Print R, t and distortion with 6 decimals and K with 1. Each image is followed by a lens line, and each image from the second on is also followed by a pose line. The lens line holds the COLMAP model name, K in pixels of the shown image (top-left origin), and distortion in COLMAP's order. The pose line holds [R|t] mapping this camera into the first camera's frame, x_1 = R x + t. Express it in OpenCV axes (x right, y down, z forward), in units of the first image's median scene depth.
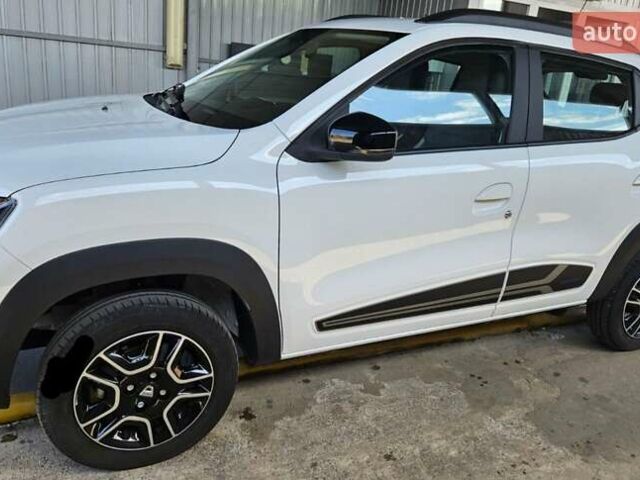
lens RADIAL K [[545.1, 0, 320.0], [0, 545.1, 240.0], [0, 0, 1]] dist [0.061904, -0.005026]
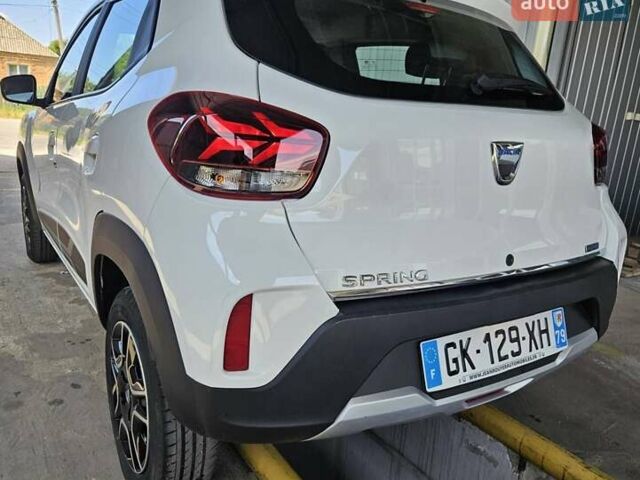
lens RADIAL K [[514.2, 0, 318.4], [0, 514.2, 270.4], [0, 0, 1]] dist [0.043628, -0.003841]
pose [[0.112872, 0.191616, -0.974958, 1.331048], [-0.356768, 0.923610, 0.140221, -0.165625], [0.927349, 0.332007, 0.172612, 1.290500]]
